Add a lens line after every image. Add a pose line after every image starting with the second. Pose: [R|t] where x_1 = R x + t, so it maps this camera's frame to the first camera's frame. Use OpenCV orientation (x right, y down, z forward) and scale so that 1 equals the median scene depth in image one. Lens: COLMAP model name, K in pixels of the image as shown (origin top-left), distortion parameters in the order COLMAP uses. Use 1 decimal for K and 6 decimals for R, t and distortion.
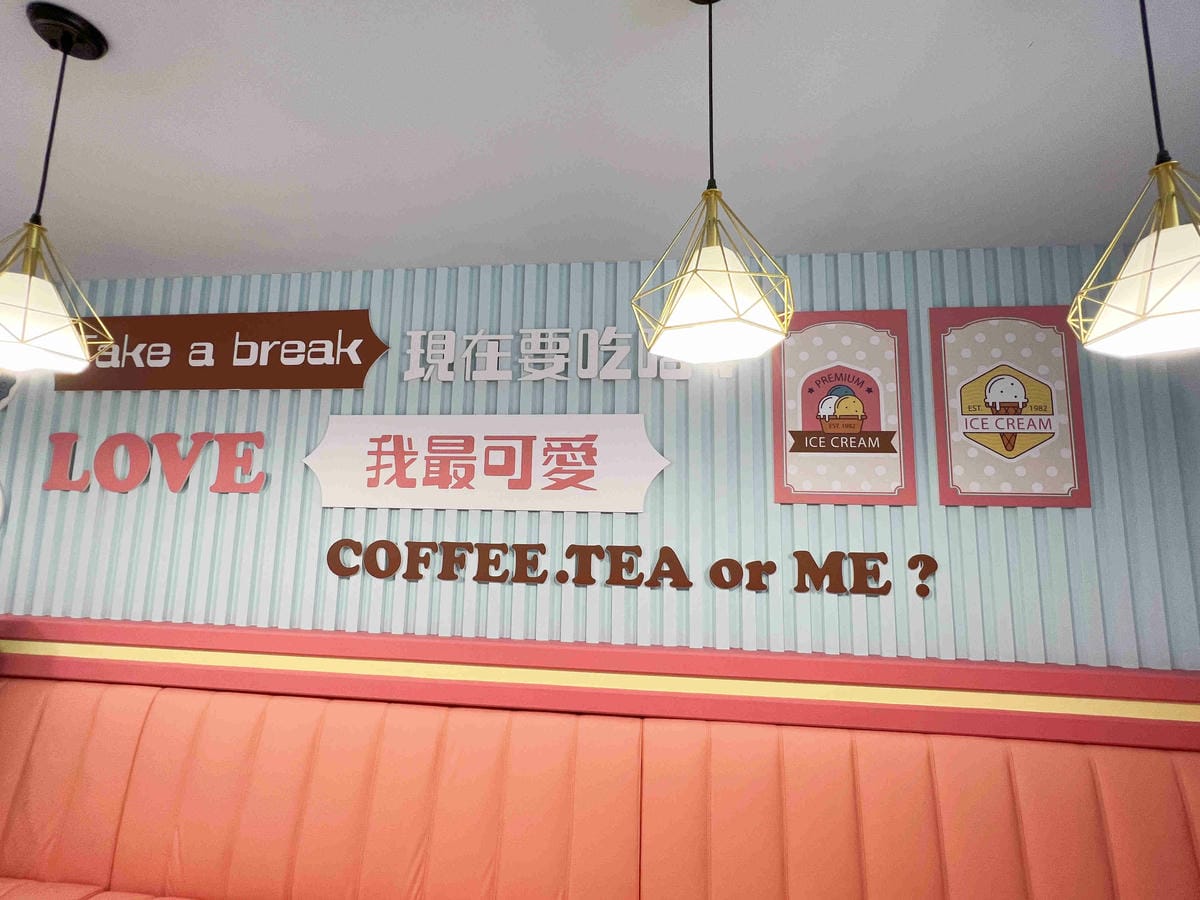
lens RADIAL K [[540.1, 0, 600.0], [0, 540.1, 450.0], [0, 0, 1]] dist [-0.004062, 0.002002]
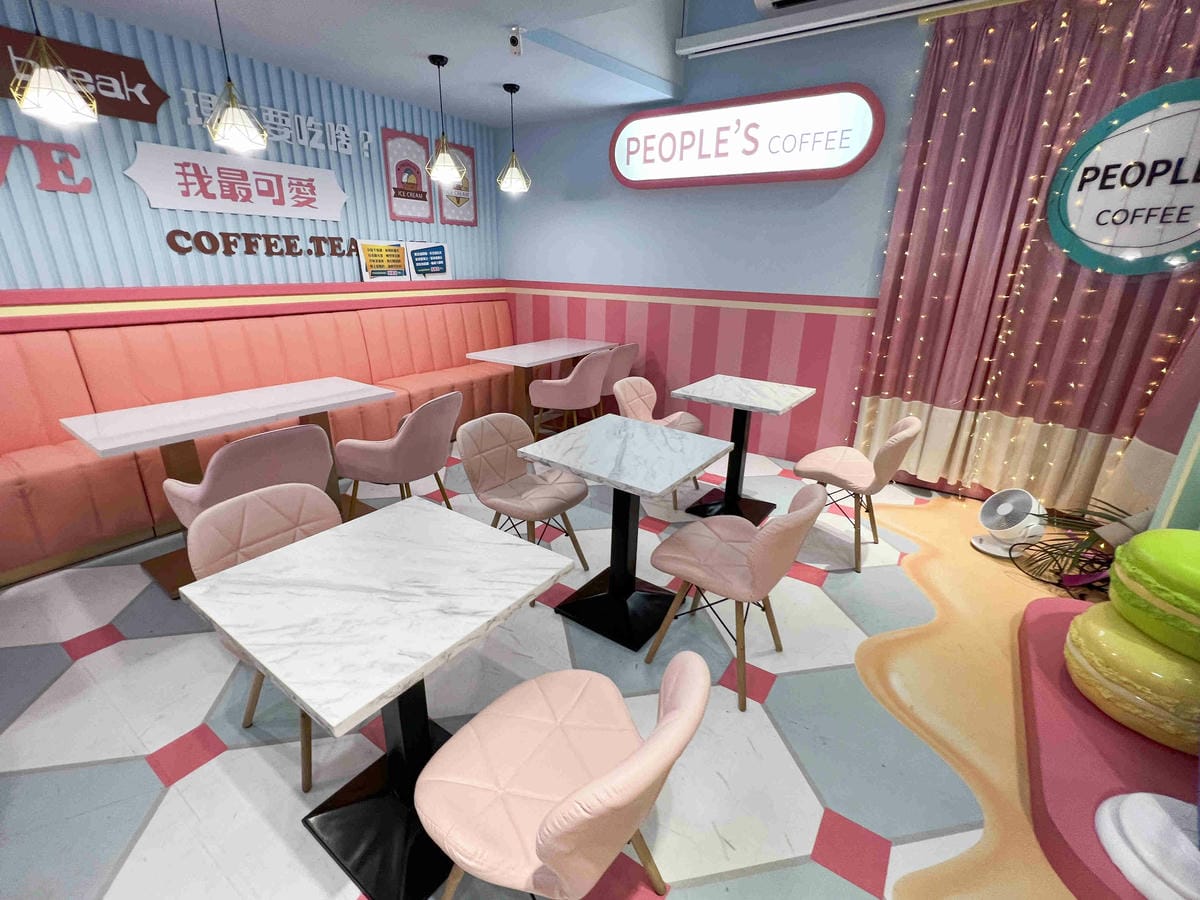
lens RADIAL K [[540.1, 0, 600.0], [0, 540.1, 450.0], [0, 0, 1]] dist [-0.004062, 0.002002]
pose [[0.459788, -0.304812, 0.834077, -1.503695], [-0.126937, 0.907041, 0.401452, -0.053590], [-0.878909, -0.290458, 0.378355, -1.000373]]
